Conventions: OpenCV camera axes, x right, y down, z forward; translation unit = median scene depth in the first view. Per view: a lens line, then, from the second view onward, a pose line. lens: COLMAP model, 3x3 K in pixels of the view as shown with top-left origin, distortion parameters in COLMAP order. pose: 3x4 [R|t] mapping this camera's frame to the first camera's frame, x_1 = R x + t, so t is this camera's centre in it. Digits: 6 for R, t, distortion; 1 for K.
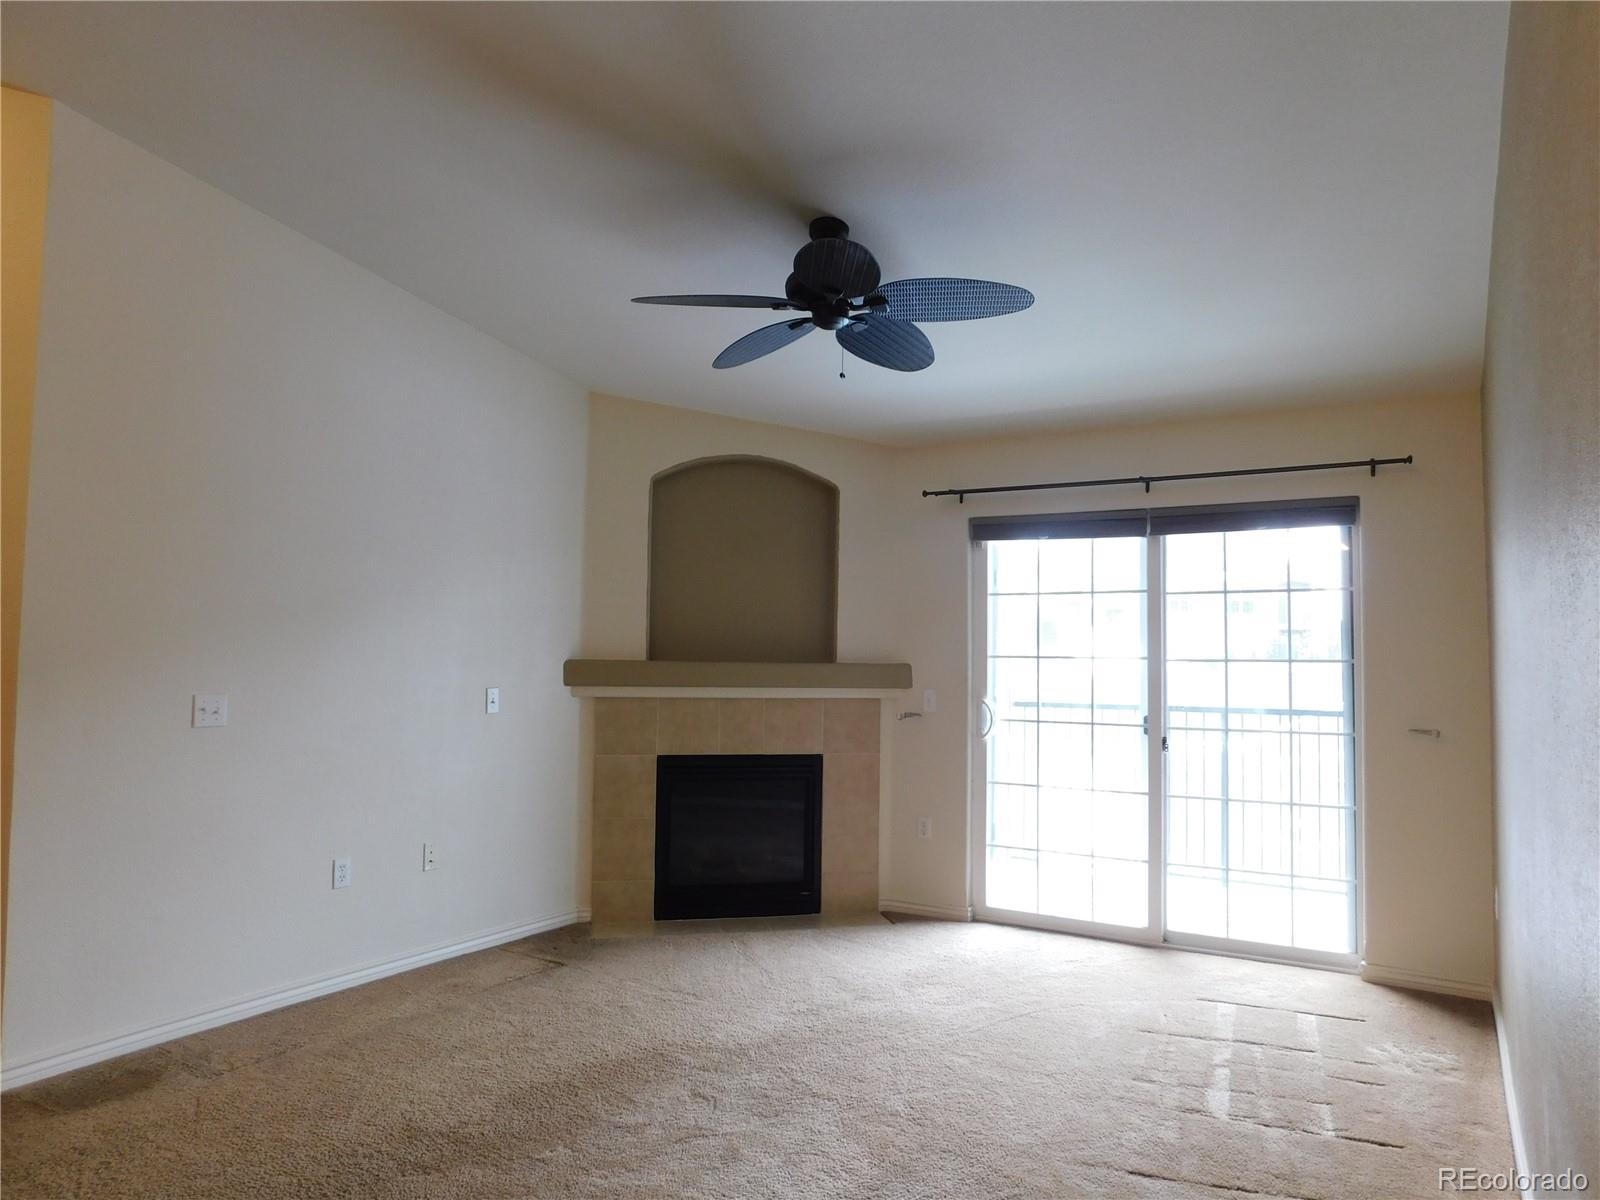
lens RADIAL K [[1059.4, 0, 802.8], [0, 1059.4, 606.5], [0, 0, 1]] dist [-0.026916, 0.011172]
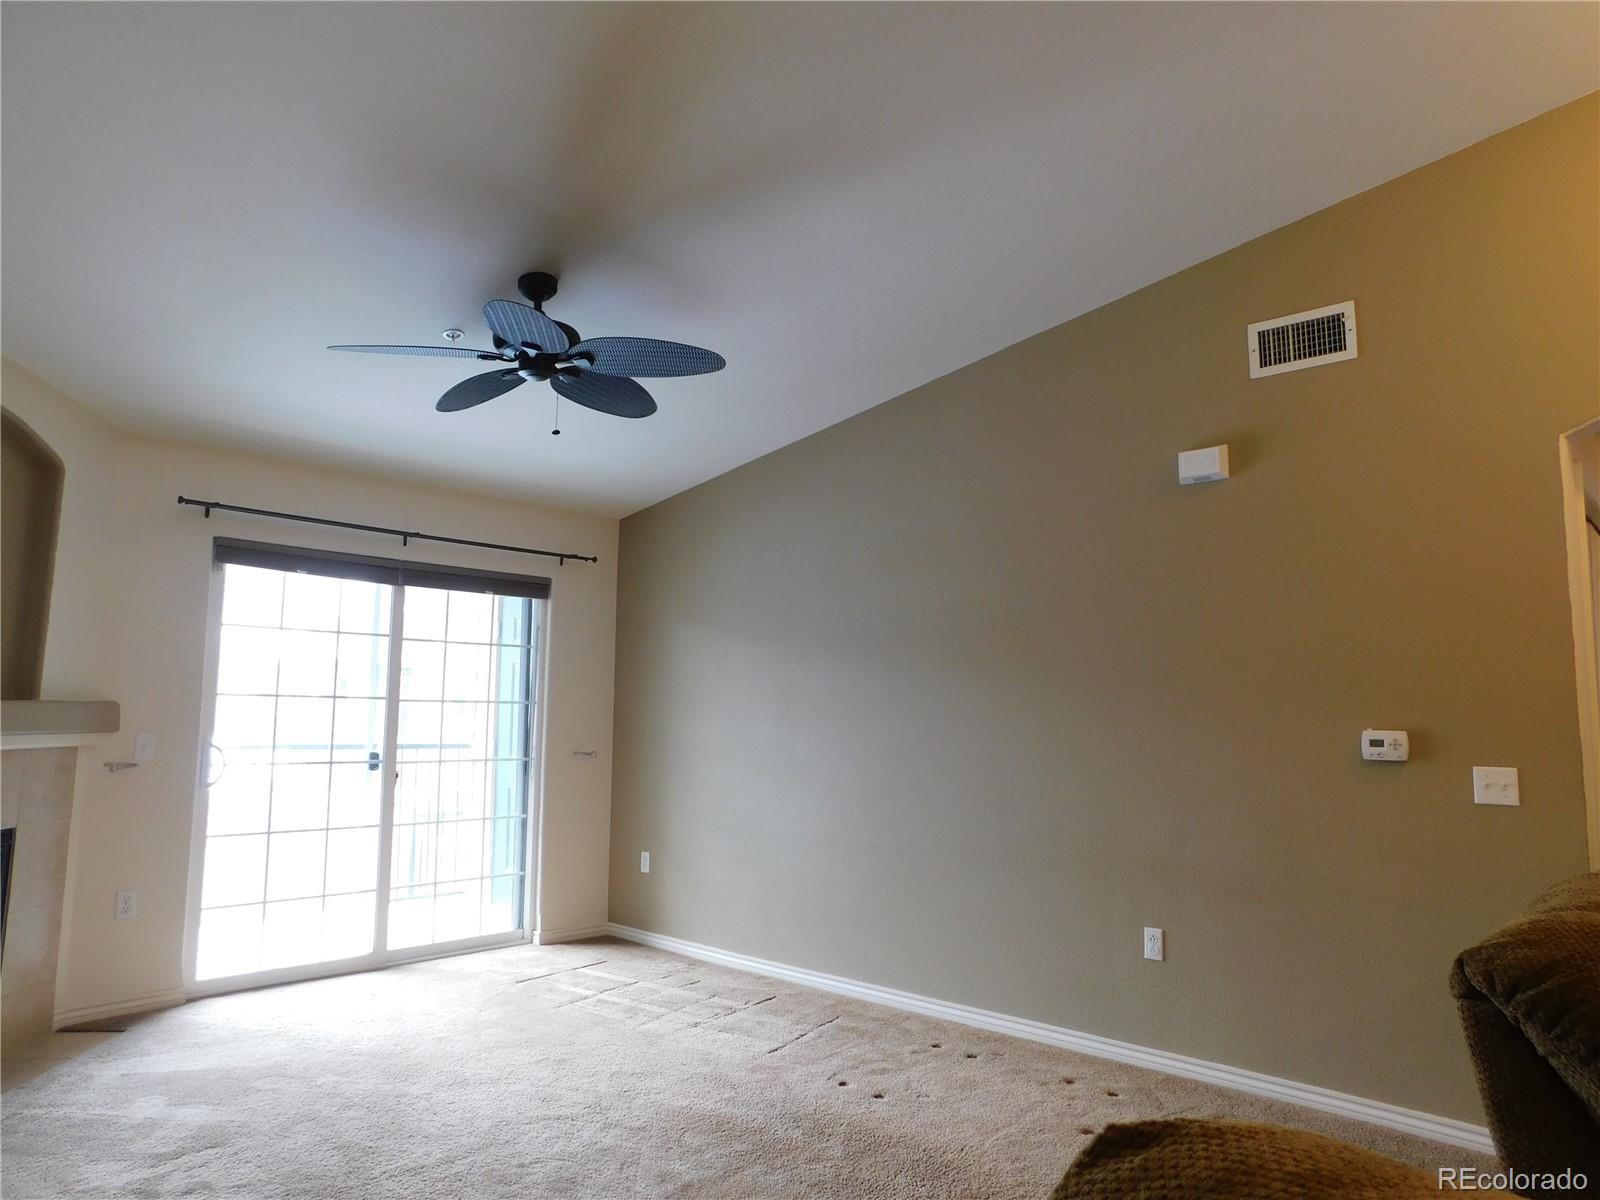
lens RADIAL K [[1059.4, 0, 800.0], [0, 1059.4, 607.1], [0, 0, 1]] dist [-0.026916, 0.011172]
pose [[0.196457, 0.090933, 0.976287, -0.618187], [-0.057022, 0.995065, -0.081207, 0.019001], [-0.978853, -0.039716, 0.200673, 0.361793]]
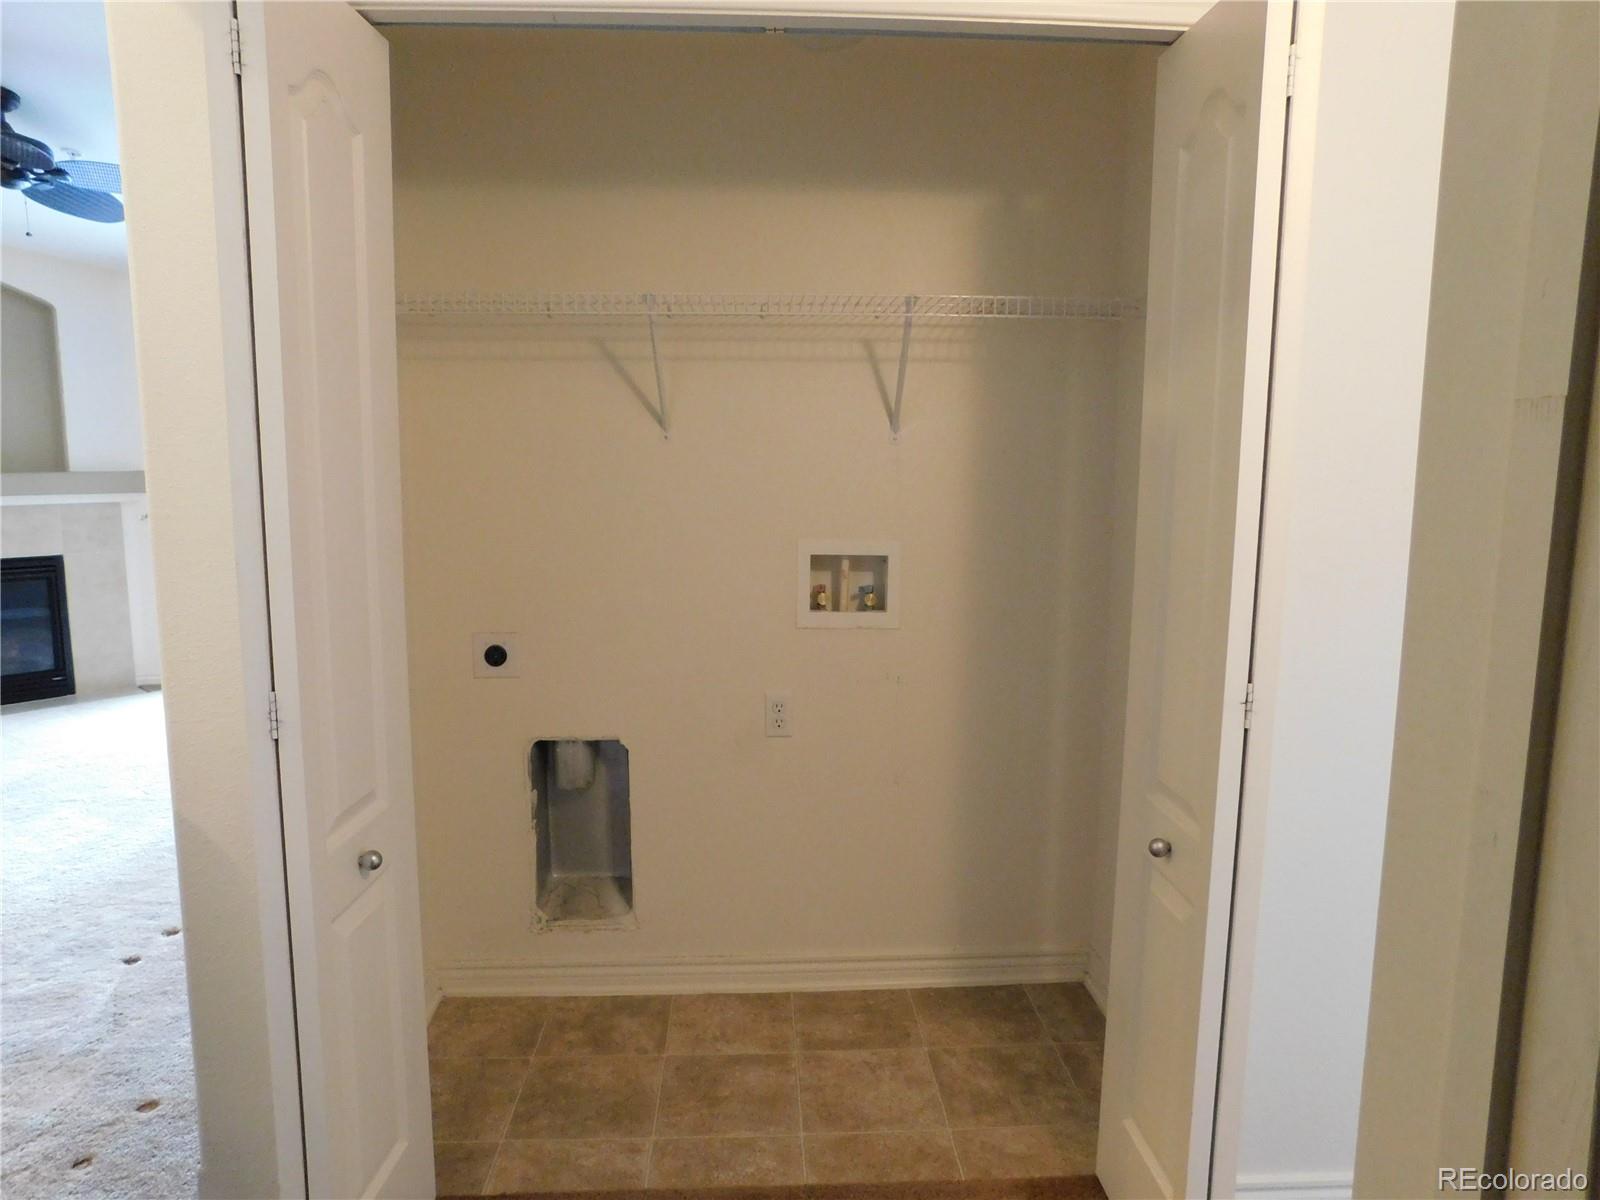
lens RADIAL K [[1059.4, 0, 806.3], [0, 1059.4, 606.4], [0, 0, 1]] dist [-0.026916, 0.011172]
pose [[0.819133, -0.091167, 0.566313, 0.031999], [-0.026611, 0.980186, 0.196285, -0.045552], [-0.572987, -0.175854, 0.800476, -0.348130]]
